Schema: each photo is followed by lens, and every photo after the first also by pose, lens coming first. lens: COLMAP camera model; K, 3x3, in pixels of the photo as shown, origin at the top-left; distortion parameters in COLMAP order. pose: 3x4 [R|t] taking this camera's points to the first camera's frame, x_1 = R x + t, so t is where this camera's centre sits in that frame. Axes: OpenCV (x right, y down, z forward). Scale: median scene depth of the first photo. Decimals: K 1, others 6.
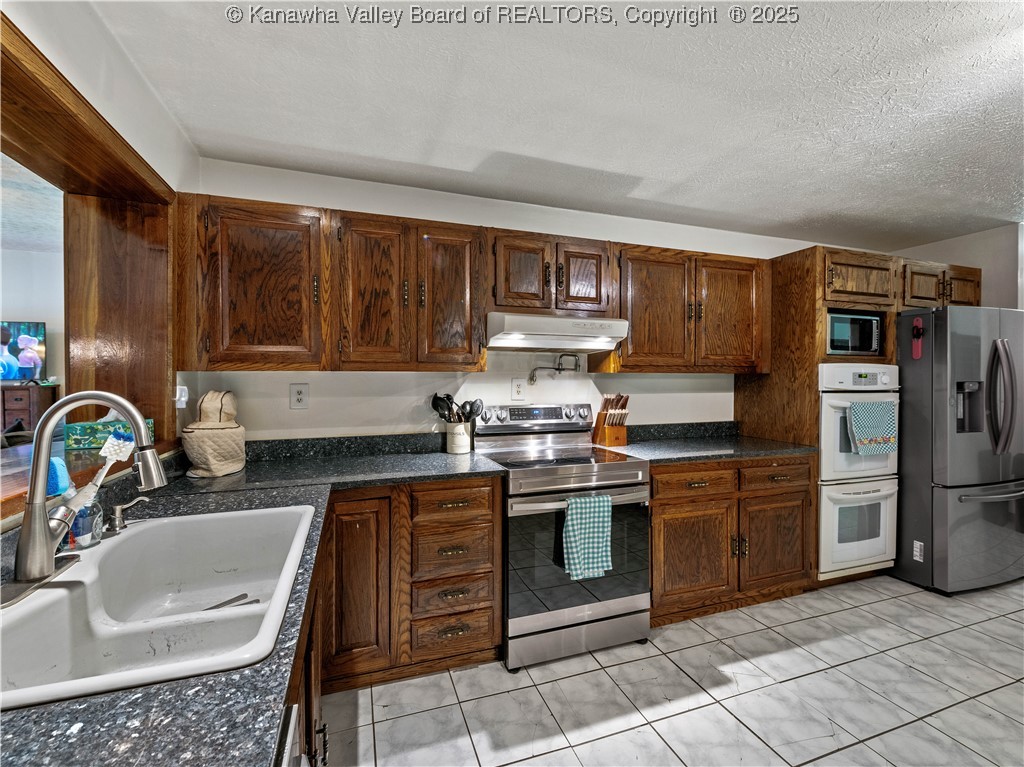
lens RADIAL K [[454.5, 0, 502.8], [0, 454.5, 375.2], [0, 0, 1]] dist [-0.000917, 0.000391]
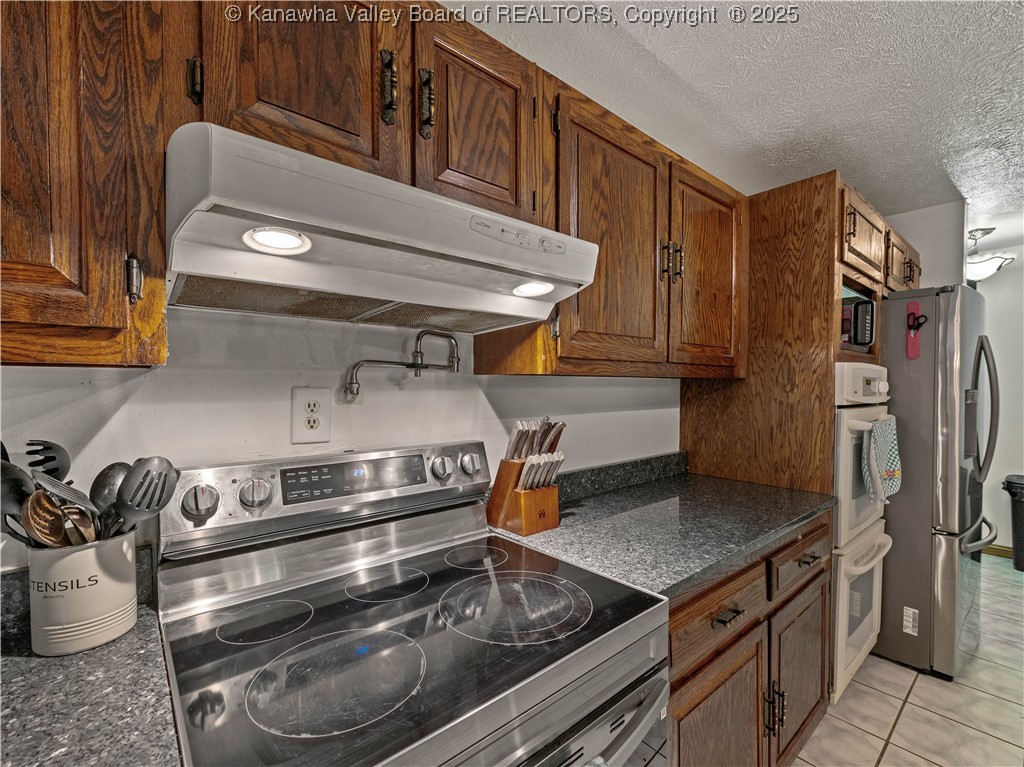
lens RADIAL K [[454.5, 0, 512.5], [0, 454.5, 399.4], [0, 0, 1]] dist [-0.000917, 0.000391]
pose [[0.926429, -0.013509, 0.376226, 0.048595], [-0.000125, 0.999345, 0.036189, 0.003103], [-0.376469, -0.033574, 0.925821, 0.581366]]
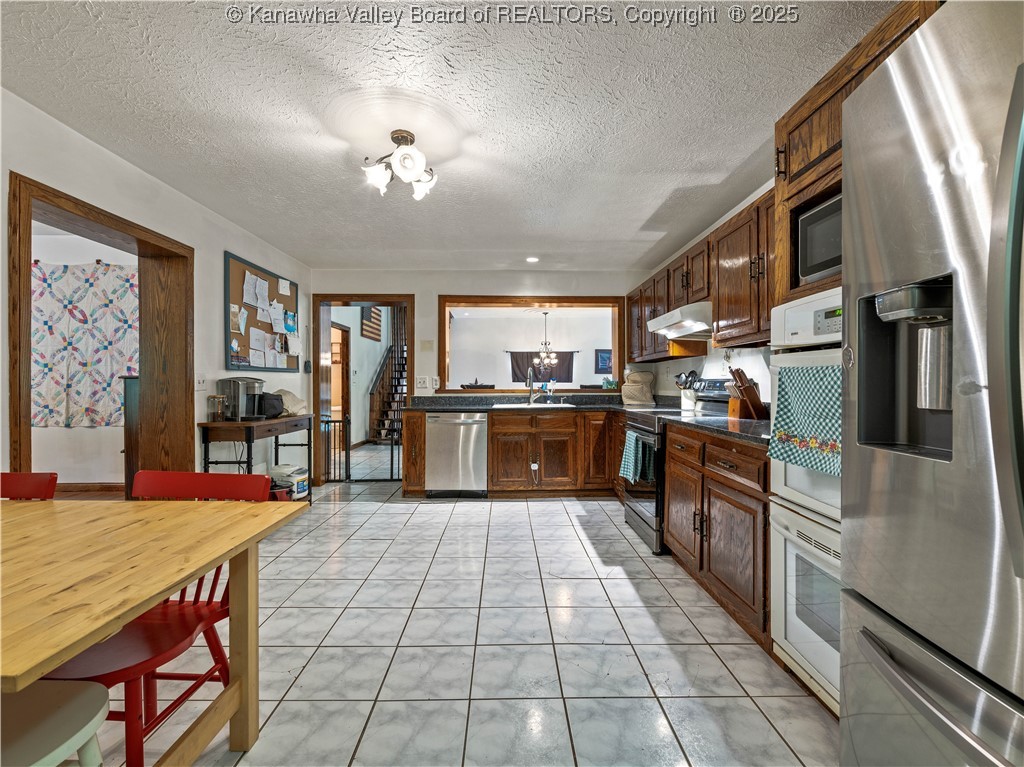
lens RADIAL K [[454.5, 0, 509.4], [0, 454.5, 384.9], [0, 0, 1]] dist [-0.000917, 0.000391]
pose [[-0.316090, 0.000183, -0.948729, 1.440183], [-0.006592, 0.999975, 0.002390, 0.083990], [0.948706, 0.007009, -0.316081, 0.864282]]
